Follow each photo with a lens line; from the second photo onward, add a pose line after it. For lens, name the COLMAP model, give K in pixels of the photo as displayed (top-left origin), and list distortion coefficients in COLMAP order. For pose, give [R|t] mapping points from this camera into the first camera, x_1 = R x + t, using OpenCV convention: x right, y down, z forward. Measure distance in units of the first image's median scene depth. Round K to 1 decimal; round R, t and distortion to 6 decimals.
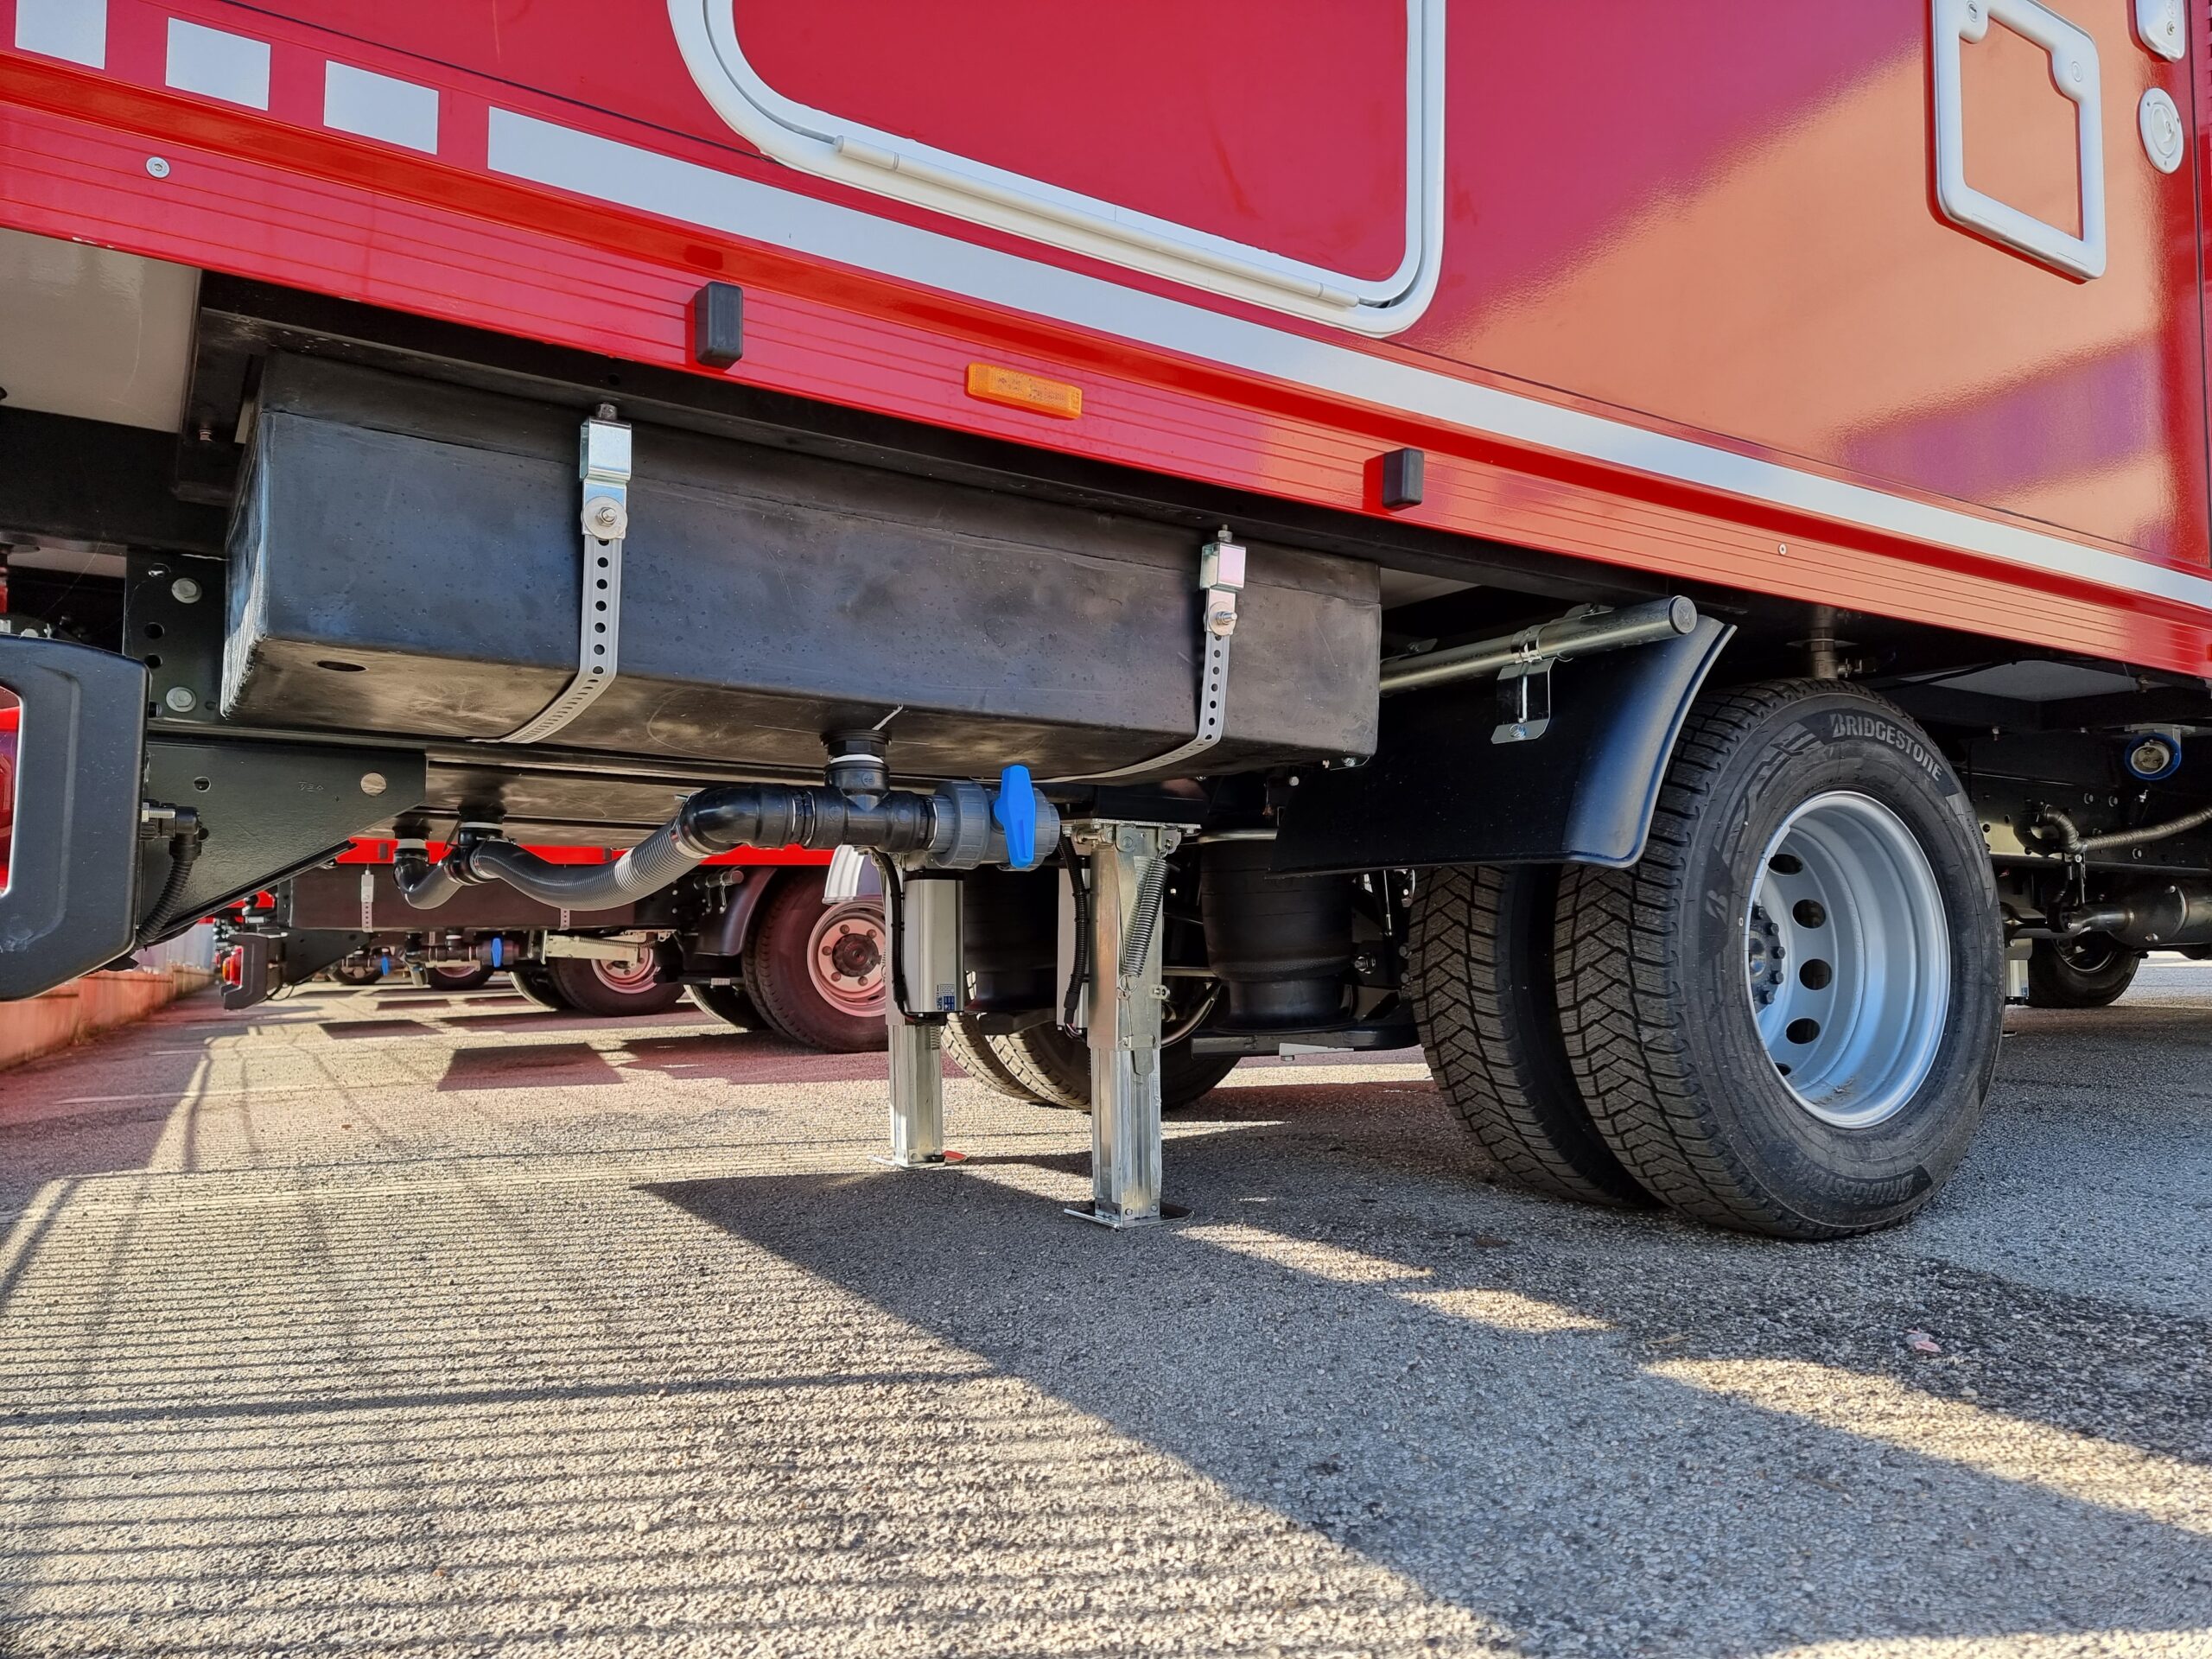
lens RADIAL K [[1652.6, 0, 1106.0], [0, 1652.6, 829.5], [0, 0, 1]] dist [0.082008, -0.078532]
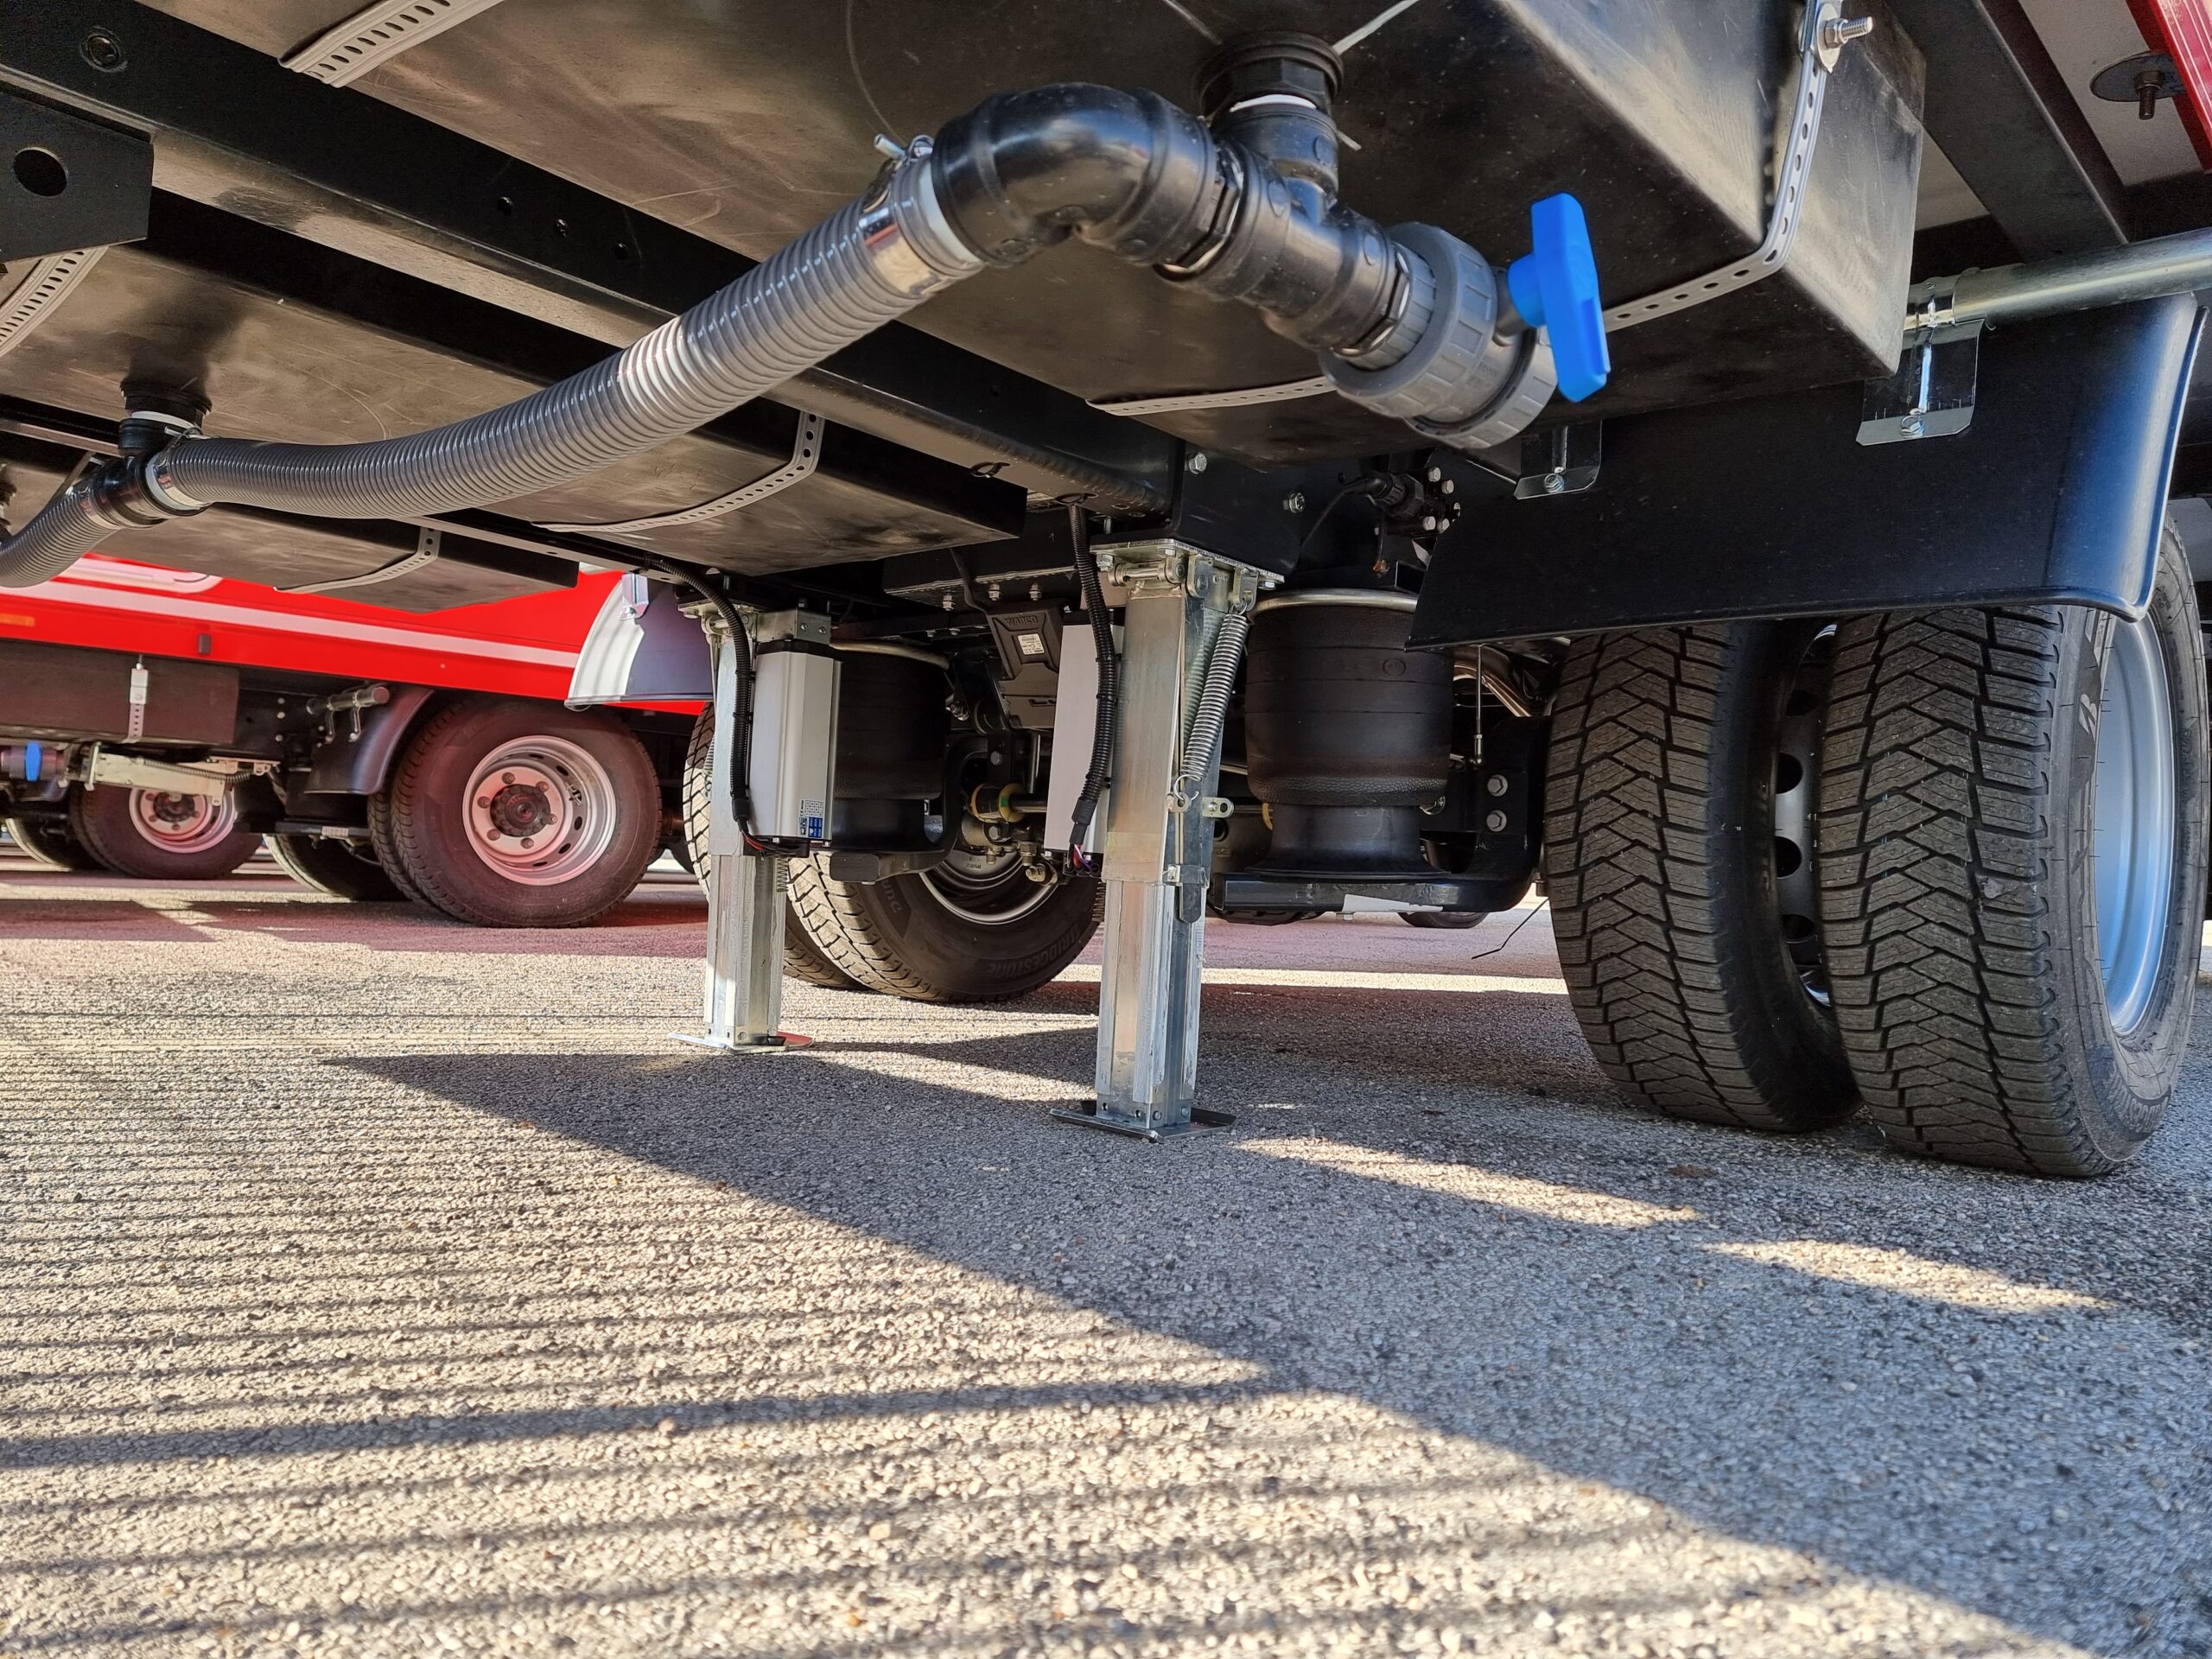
lens RADIAL K [[1652.6, 0, 1106.0], [0, 1652.6, 829.5], [0, 0, 1]] dist [0.082008, -0.078532]
pose [[0.967009, 0.072906, 0.244088, -0.213262], [-0.082967, 0.996064, 0.031179, 0.104968], [-0.240855, -0.050402, 0.969252, 0.389852]]
